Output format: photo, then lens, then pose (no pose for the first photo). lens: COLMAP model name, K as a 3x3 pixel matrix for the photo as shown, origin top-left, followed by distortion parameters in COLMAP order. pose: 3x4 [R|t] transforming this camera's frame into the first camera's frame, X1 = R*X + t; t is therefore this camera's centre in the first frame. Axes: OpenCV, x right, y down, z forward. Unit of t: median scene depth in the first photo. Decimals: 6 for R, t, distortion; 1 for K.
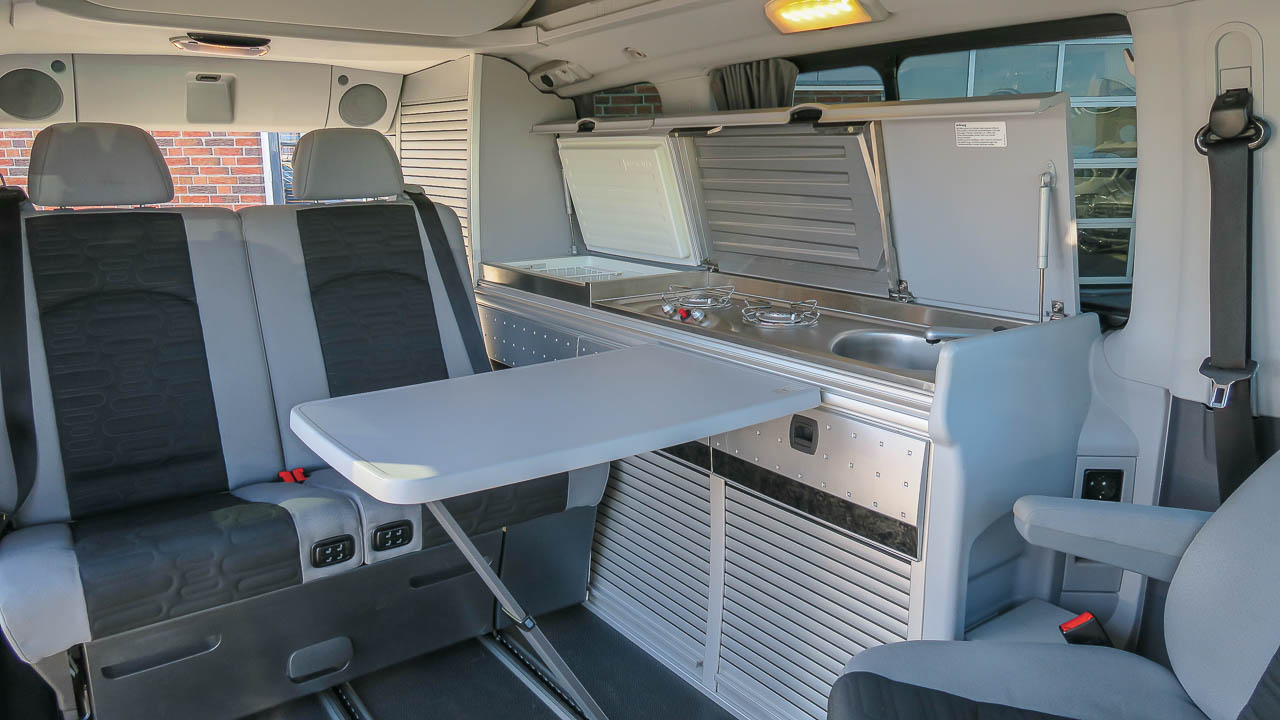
lens RADIAL K [[878.2, 0, 640.0], [0, 878.2, 360.0], [0, 0, 1]] dist [-0.006478, 0.000219]
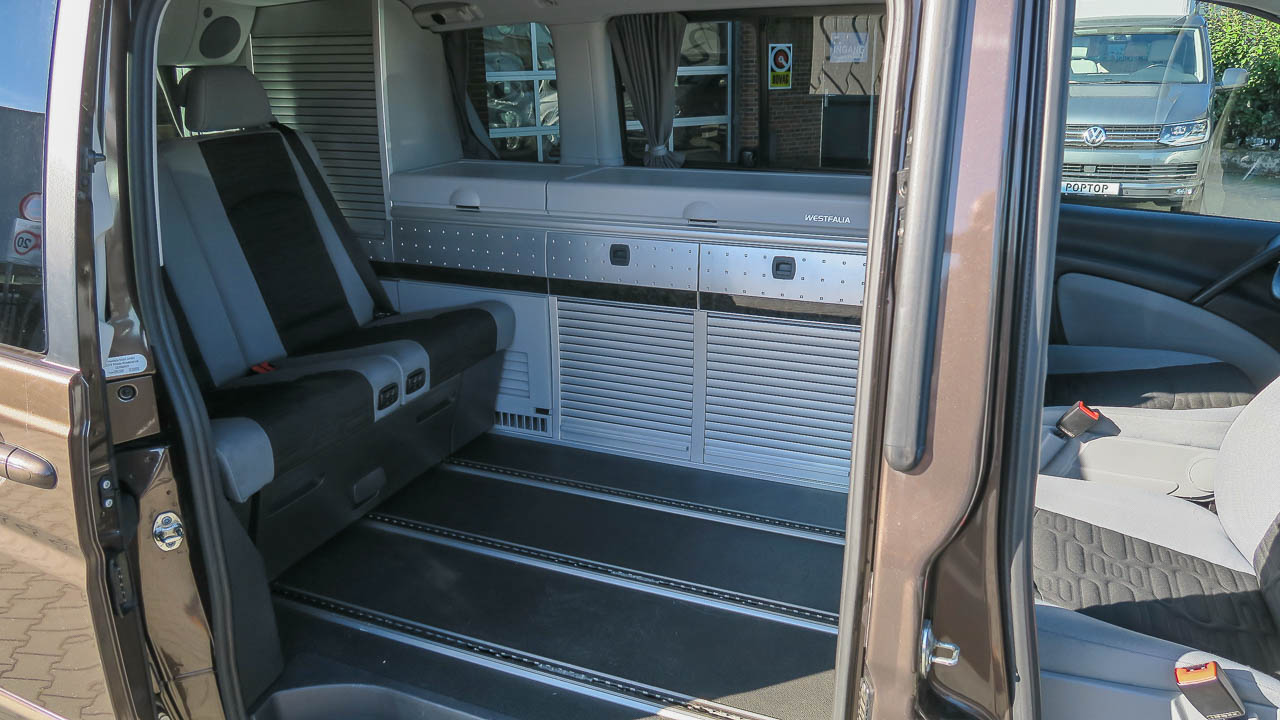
lens RADIAL K [[878.2, 0, 640.0], [0, 878.2, 360.0], [0, 0, 1]] dist [-0.006478, 0.000219]
pose [[0.851399, -0.181304, 0.492187, -0.786810], [0.129604, 0.981981, 0.137534, -0.004022], [-0.508254, -0.053307, 0.859556, -0.220295]]
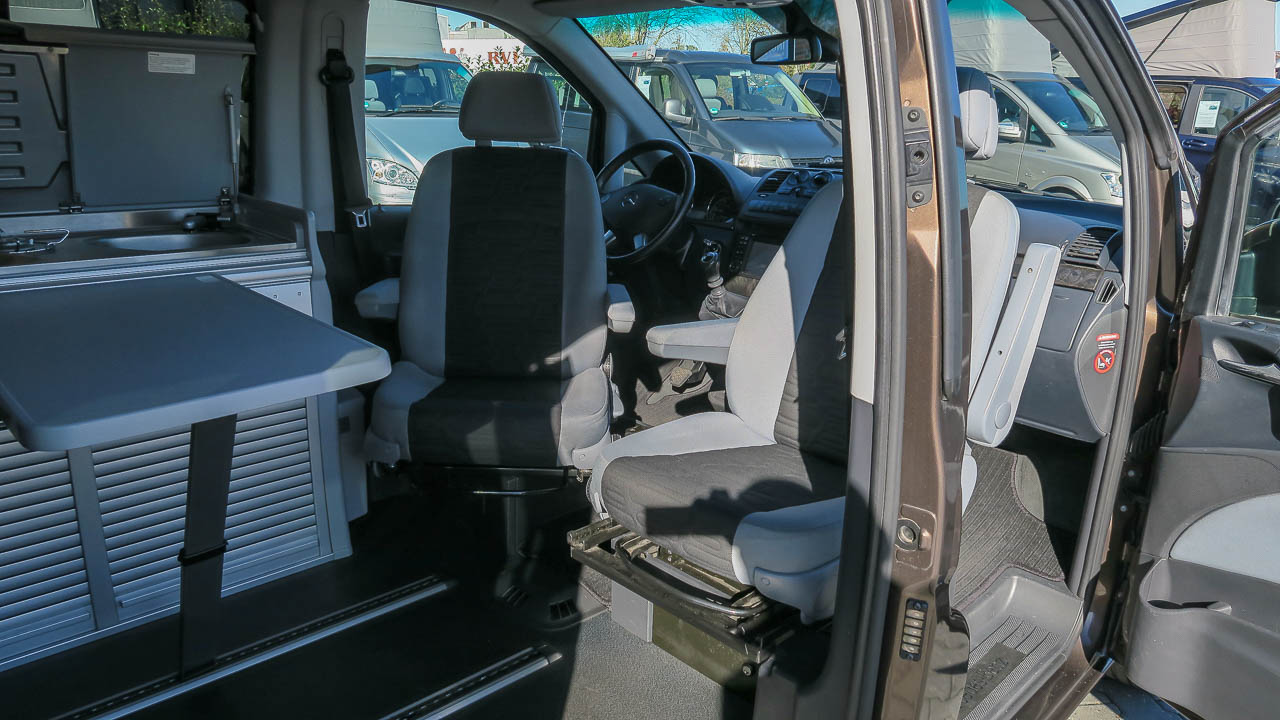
lens RADIAL K [[878.2, 0, 640.0], [0, 878.2, 360.0], [0, 0, 1]] dist [-0.006478, 0.000219]
pose [[-0.135944, -0.290030, 0.947313, -0.969716], [0.183940, 0.932176, 0.311792, -0.116058], [-0.973491, 0.216635, -0.073375, 0.480050]]
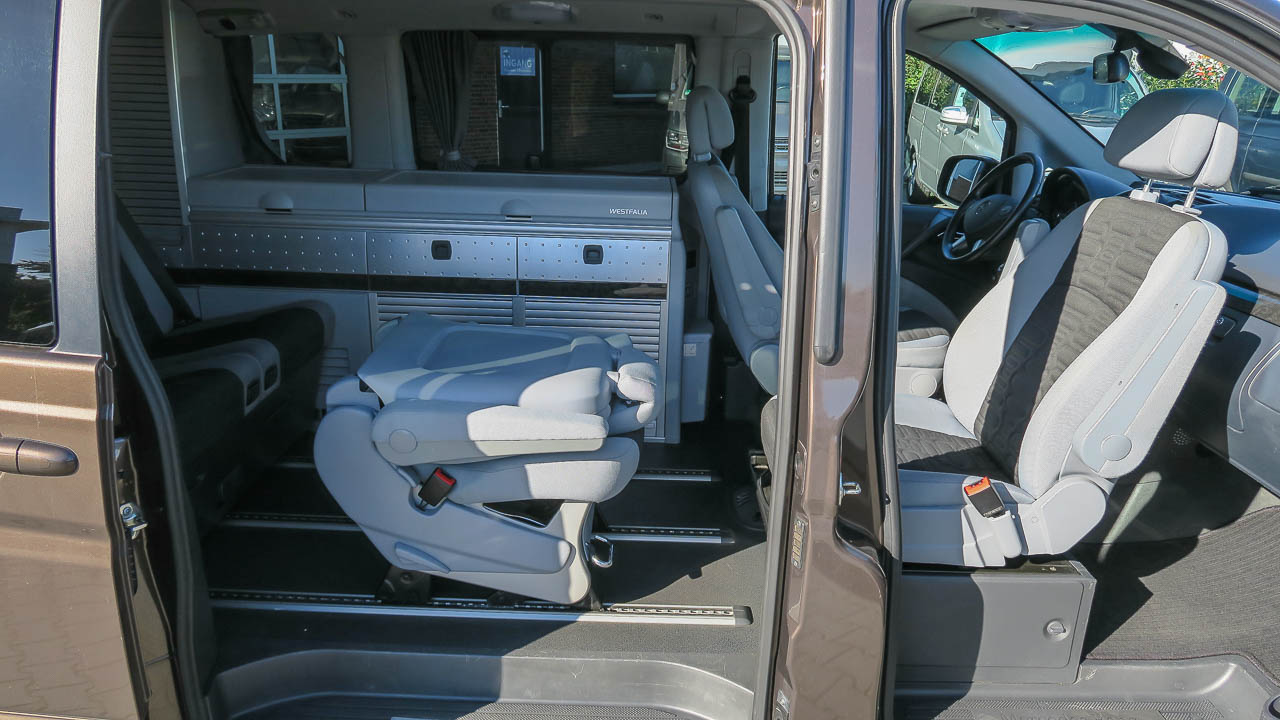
lens RADIAL K [[883.1, 0, 635.3], [0, 883.1, 357.1], [0, 0, 1]] dist [-0.002471, -0.000308]
pose [[0.596492, -0.235453, 0.767307, -1.162385], [0.155628, 0.971789, 0.177217, -0.020807], [-0.787386, 0.013707, 0.616307, -0.202631]]
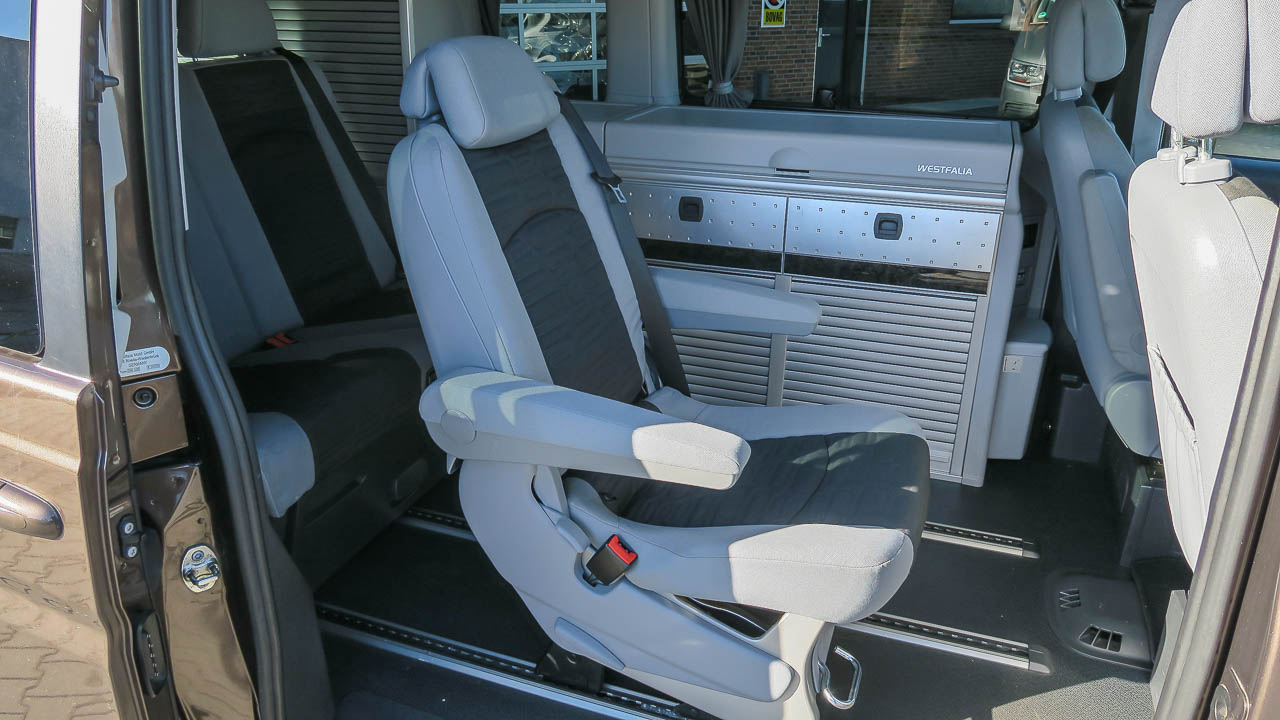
lens RADIAL K [[876.7, 0, 640.0], [0, 876.7, 360.0], [0, 0, 1]] dist [-0.006607, -0.003744]
pose [[0.833559, -0.211263, 0.510438, -0.818899], [0.121452, 0.971462, 0.203741, -0.036509], [-0.538914, -0.107836, 0.835430, 0.043214]]
